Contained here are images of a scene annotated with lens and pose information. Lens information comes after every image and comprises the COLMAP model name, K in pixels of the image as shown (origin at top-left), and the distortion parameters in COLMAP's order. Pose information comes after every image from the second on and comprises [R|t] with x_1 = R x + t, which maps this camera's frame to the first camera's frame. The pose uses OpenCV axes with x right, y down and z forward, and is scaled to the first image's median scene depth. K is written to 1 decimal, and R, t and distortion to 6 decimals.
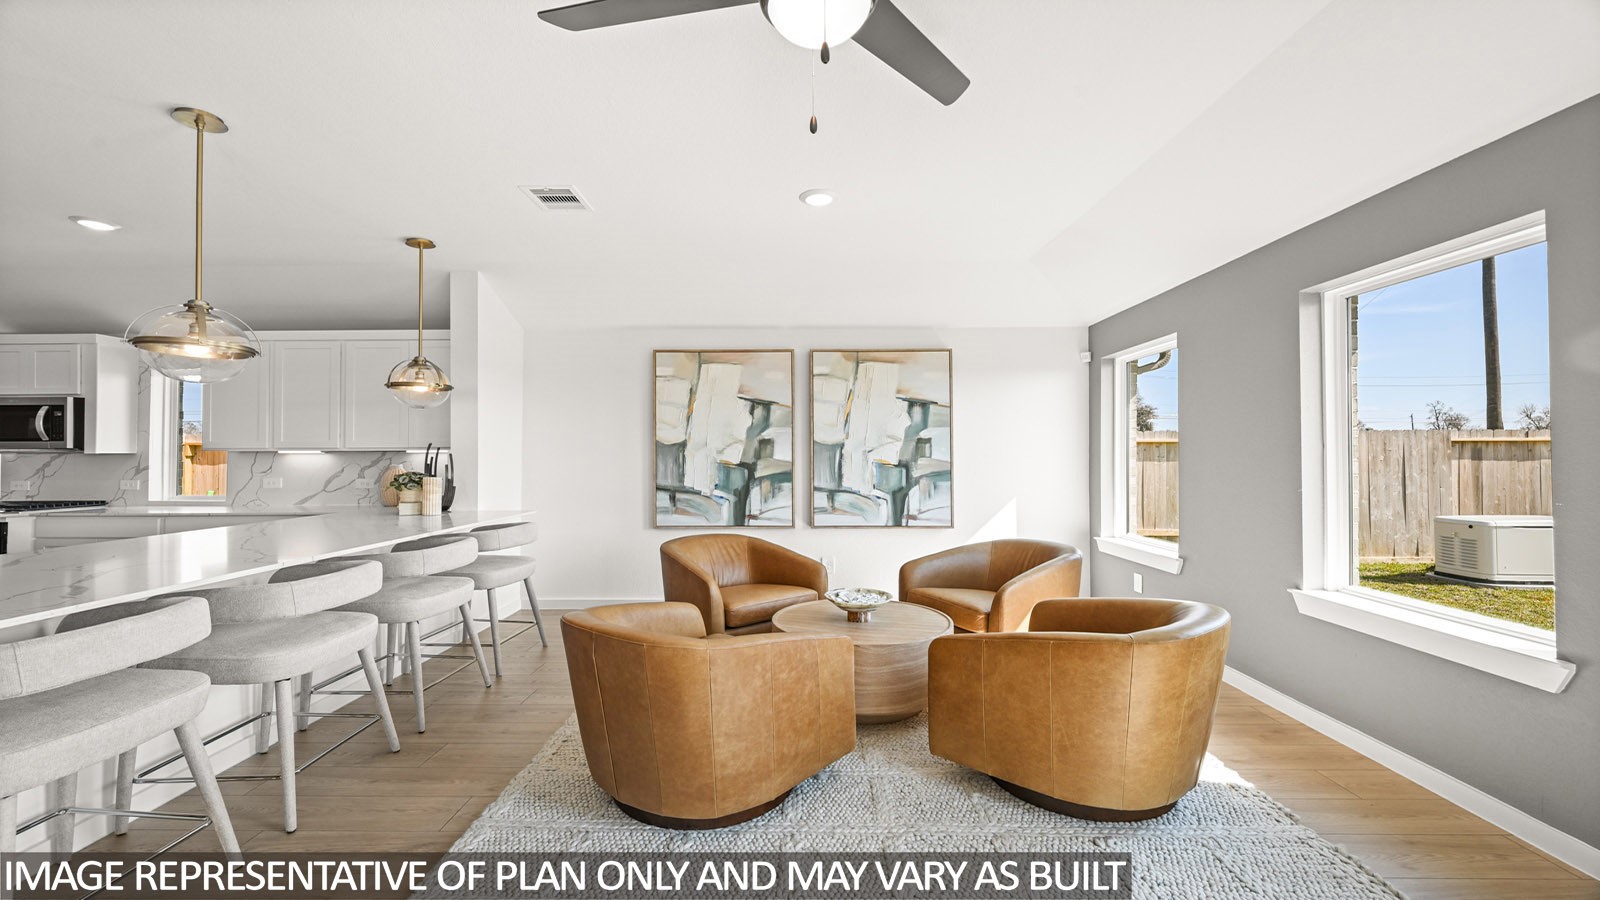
lens RADIAL K [[638.0, 0, 795.9], [0, 638.0, 444.9], [0, 0, 1]] dist [0.000226, -0.000323]
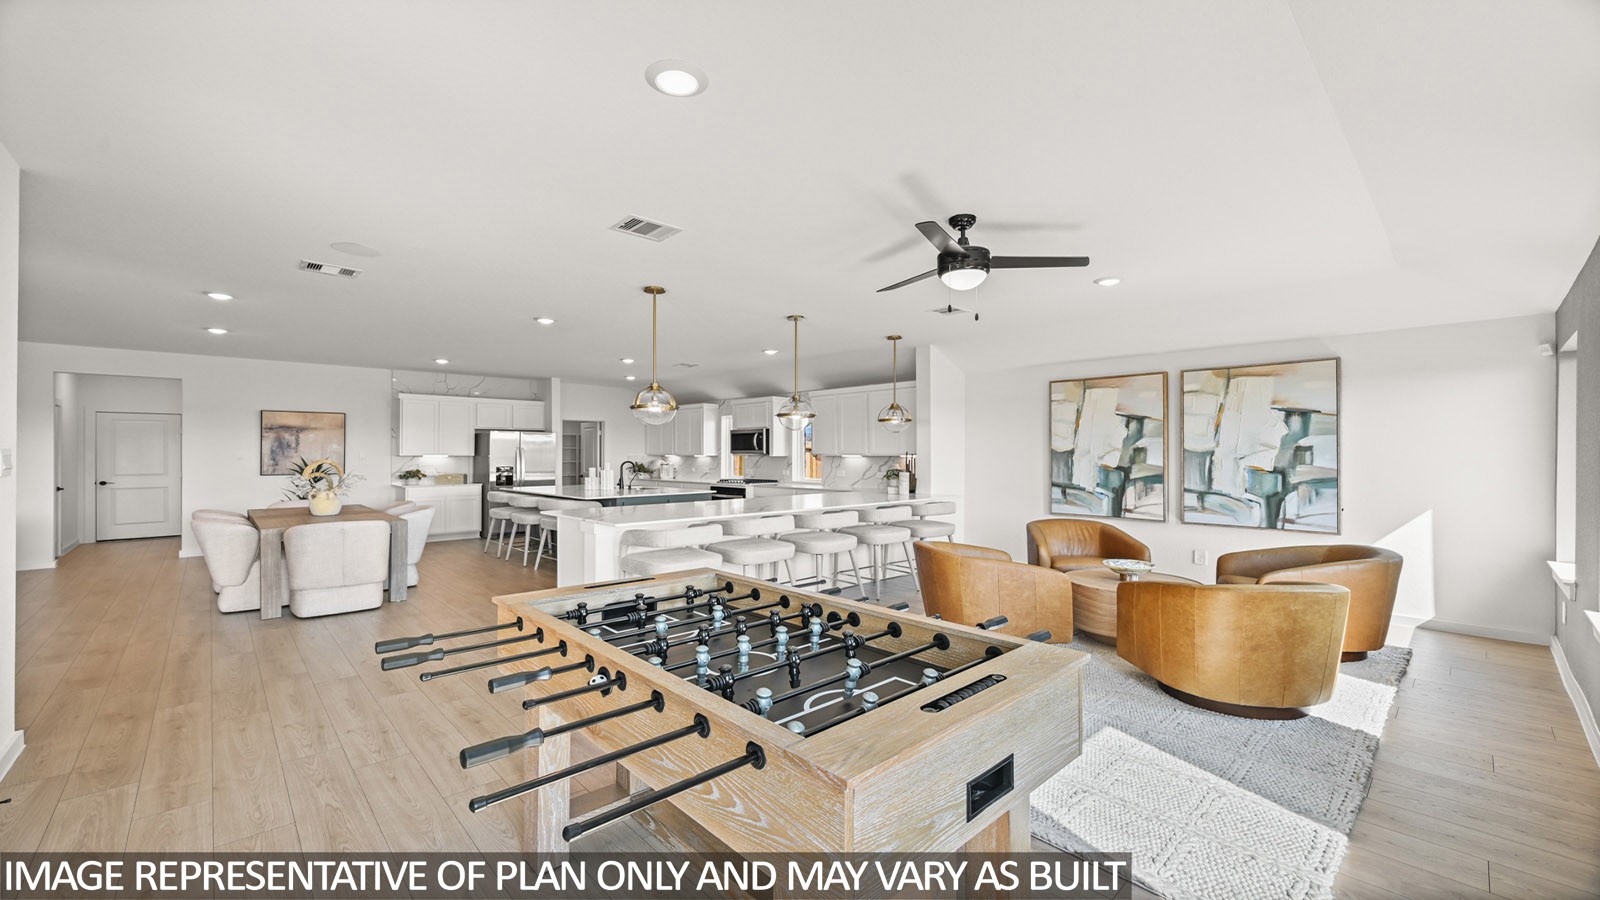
lens RADIAL K [[638.0, 0, 796.2], [0, 638.0, 449.0], [0, 0, 1]] dist [0.000226, -0.000323]
pose [[0.689792, -0.002268, -0.724004, 0.382111], [0.011143, 0.999910, 0.007484, -0.022651], [0.723922, -0.013230, 0.689755, -0.312344]]
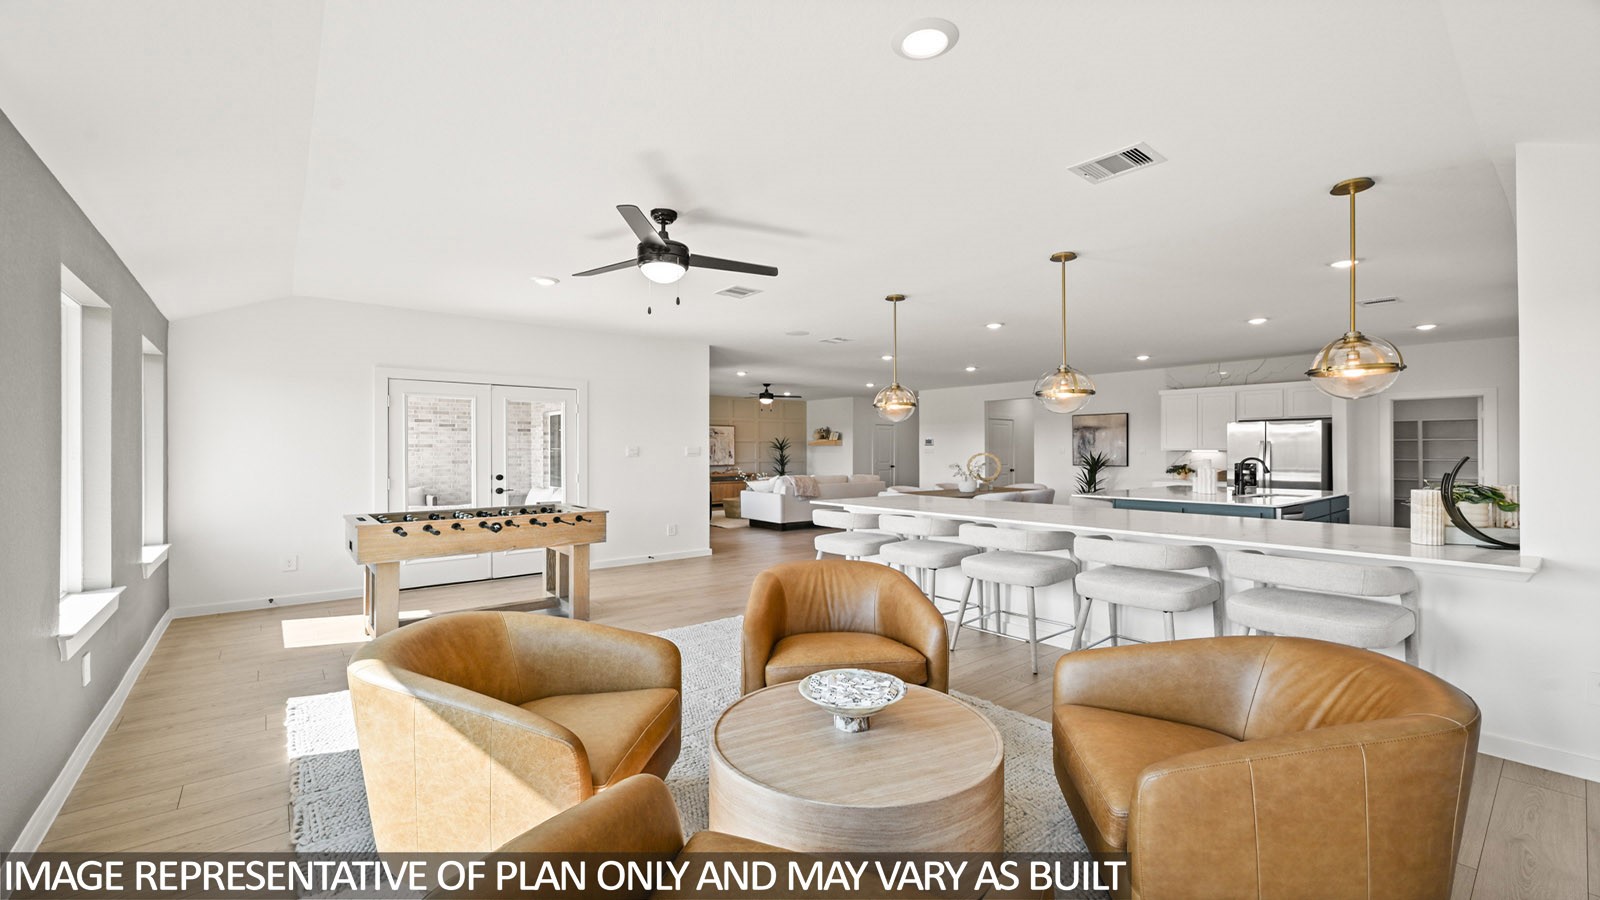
lens RADIAL K [[638.0, 0, 796.5], [0, 638.0, 449.9], [0, 0, 1]] dist [0.000226, -0.000323]
pose [[-0.764827, 0.003458, -0.644227, 0.341333], [0.015461, 0.999796, -0.012989, 0.003969], [0.644050, -0.019895, -0.764724, 0.899366]]
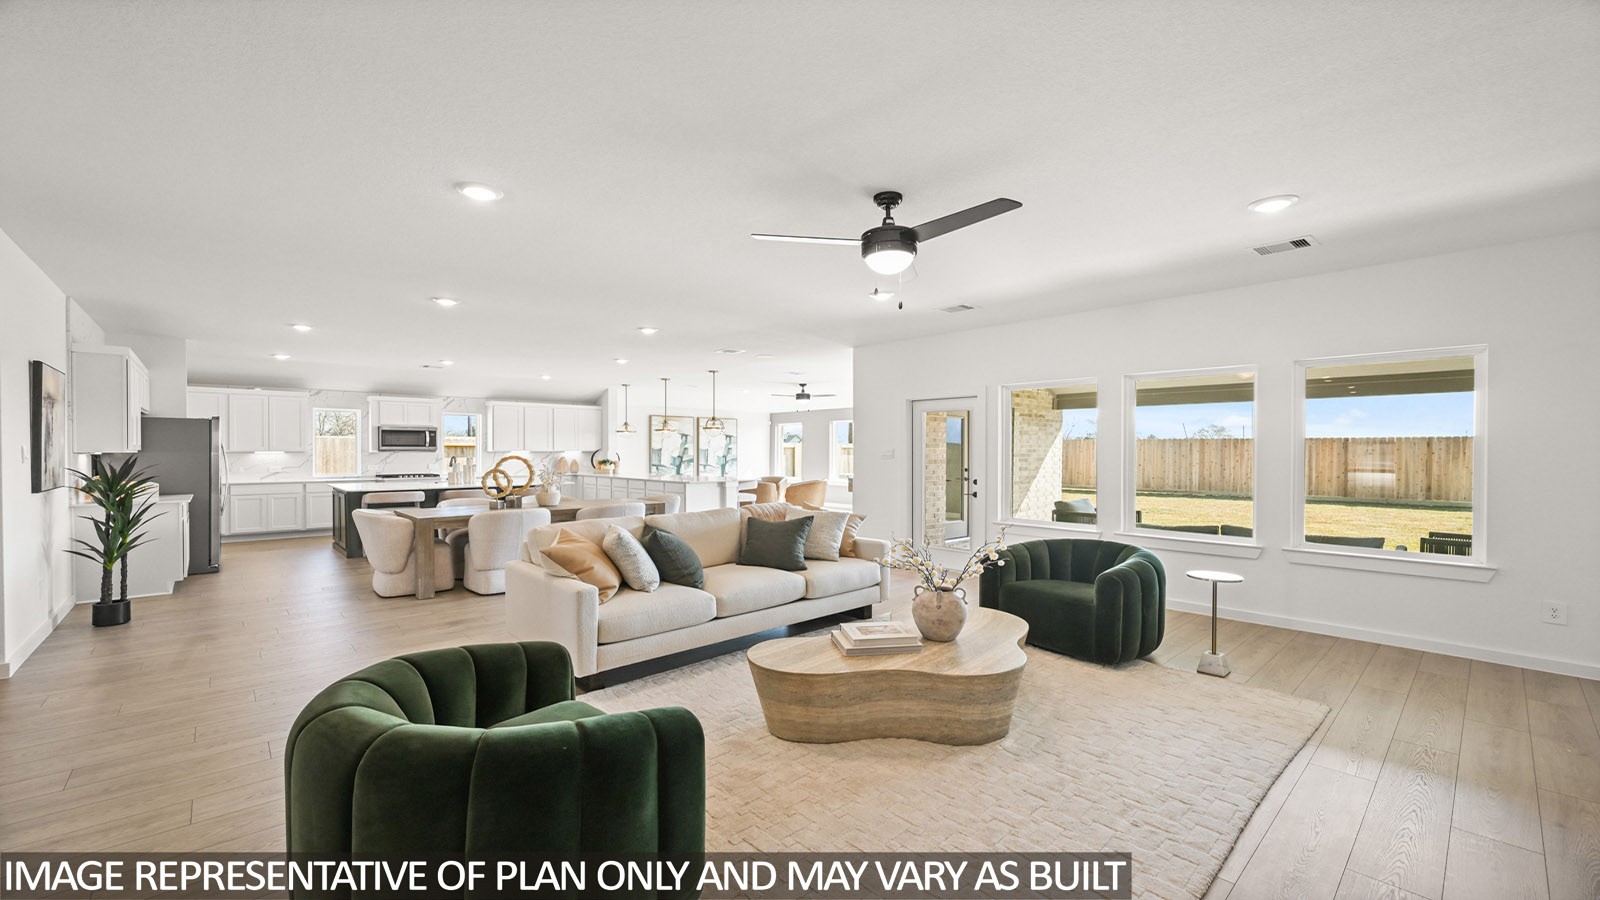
lens RADIAL K [[638.0, 0, 797.3], [0, 638.0, 455.6], [0, 0, 1]] dist [0.000226, -0.000323]
pose [[0.729965, -0.000949, 0.683484, -1.659618], [-0.017006, 0.999664, 0.019551, -0.038006], [-0.683273, -0.025895, 0.729703, -1.462472]]
